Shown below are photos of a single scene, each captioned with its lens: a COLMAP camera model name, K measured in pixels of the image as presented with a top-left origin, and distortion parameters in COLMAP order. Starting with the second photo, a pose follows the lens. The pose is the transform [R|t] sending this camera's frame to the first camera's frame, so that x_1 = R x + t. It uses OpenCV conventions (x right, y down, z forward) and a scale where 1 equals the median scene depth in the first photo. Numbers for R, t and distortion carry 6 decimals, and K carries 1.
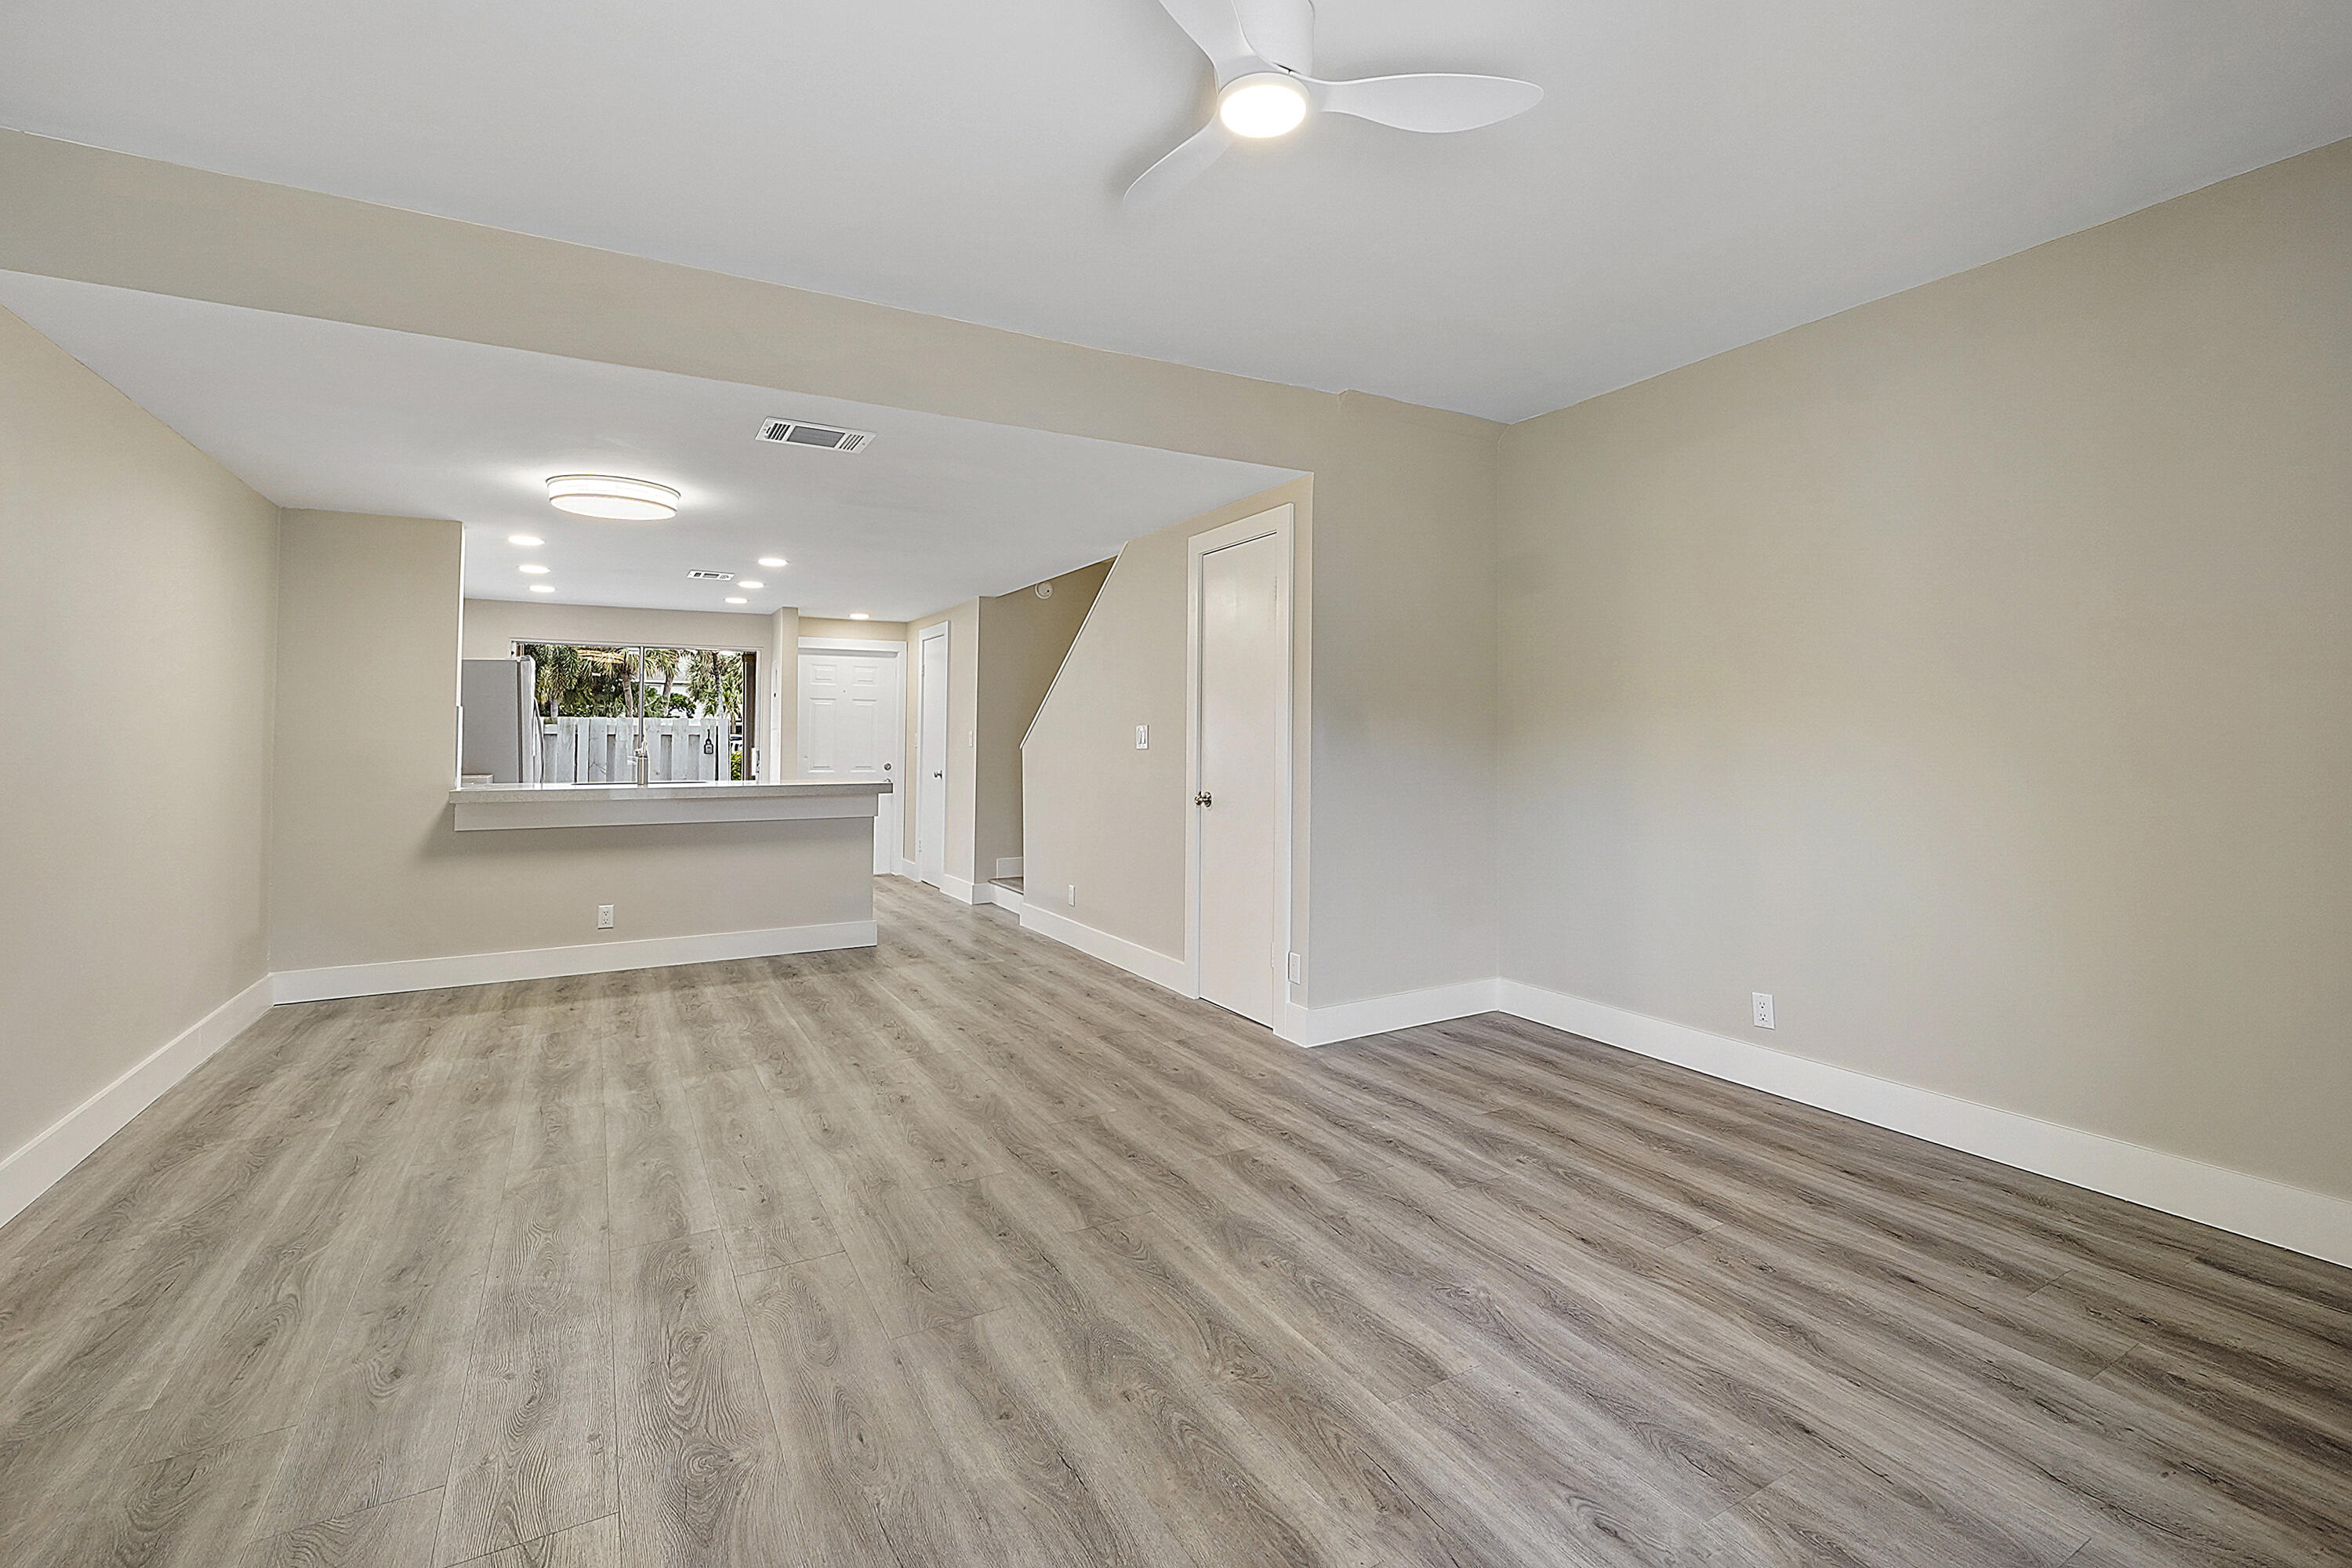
lens RADIAL K [[1019.4, 0, 1166.7], [0, 1019.4, 687.6], [0, 0, 1]] dist [-0.000972, 0.000198]
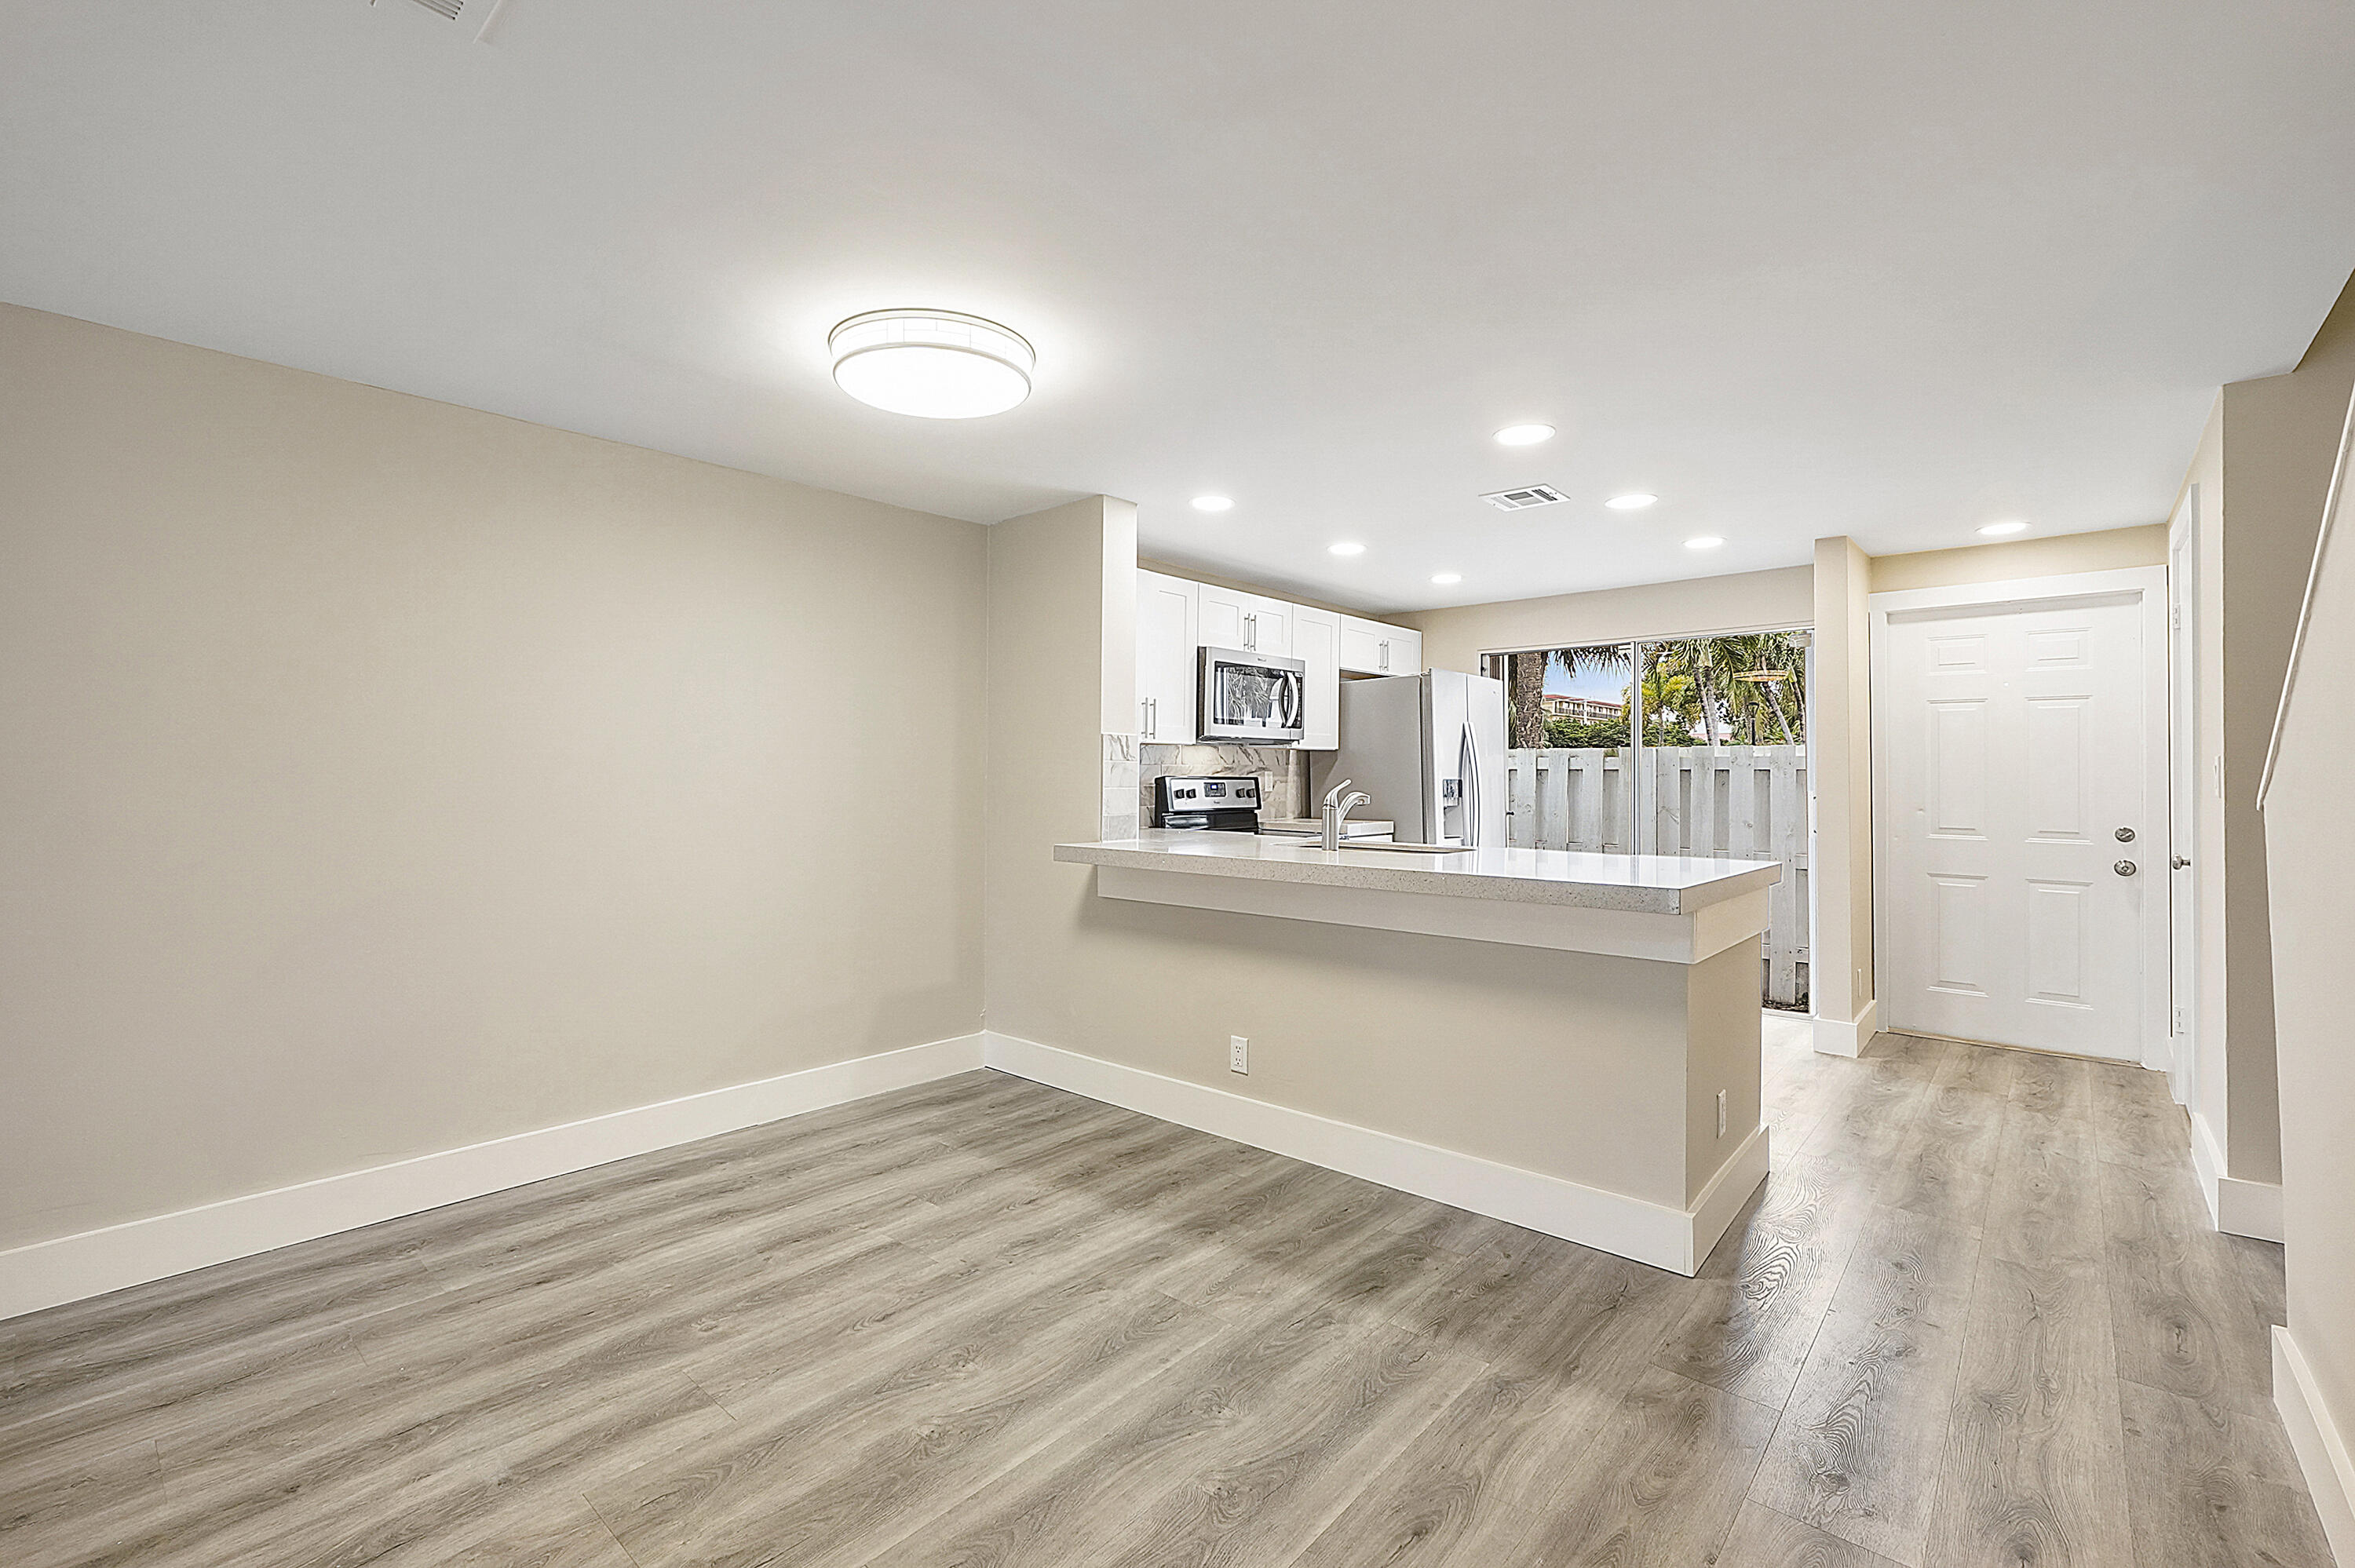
lens RADIAL K [[1010.2, 0, 1175.1], [0, 1010.2, 756.7], [0, 0, 1]] dist [-0.019377, 0.006802]
pose [[0.326051, -0.017563, -0.945189, 0.054991], [0.046858, 0.998899, -0.002397, 0.057135], [0.944190, -0.043509, 0.326515, 1.137396]]
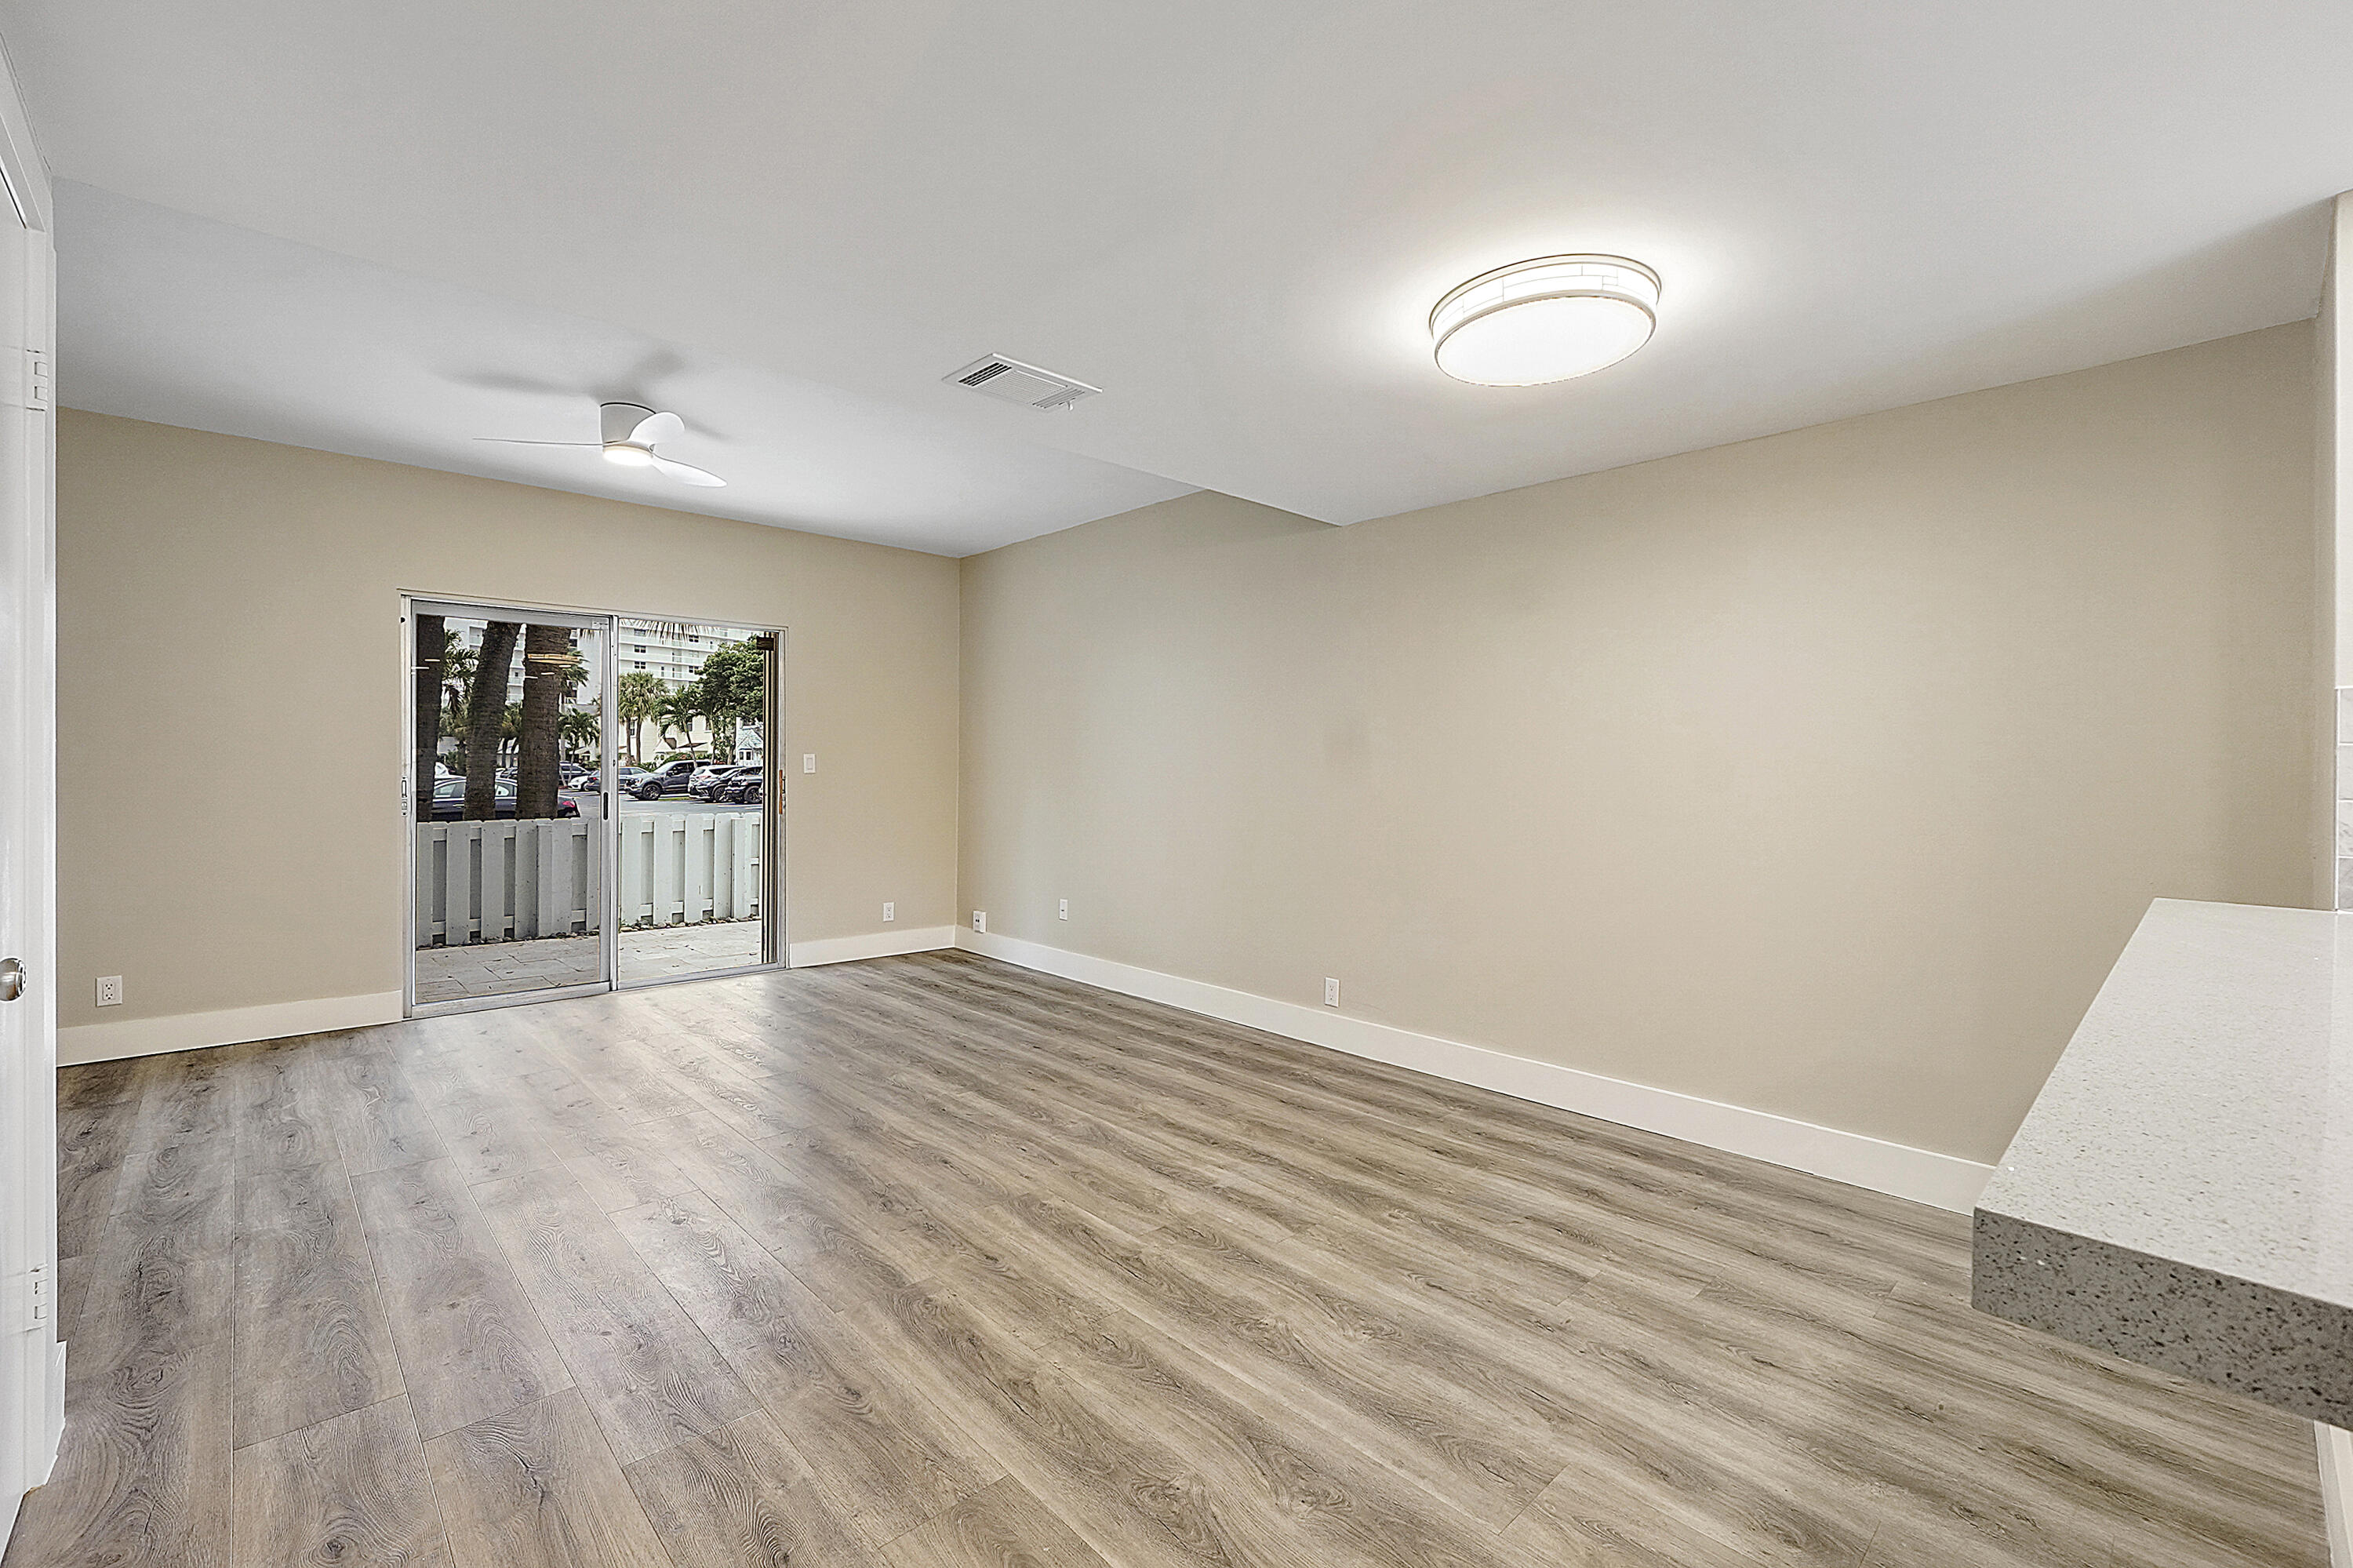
lens RADIAL K [[1004.6, 0, 1172.2], [0, 1004.6, 774.3], [0, 0, 1]] dist [-0.018659, 0.007213]
pose [[-0.971305, -0.006172, -0.237758, -0.276541], [0.004599, 0.998989, -0.044721, 0.089676], [0.237793, -0.044531, -0.970294, 1.764068]]
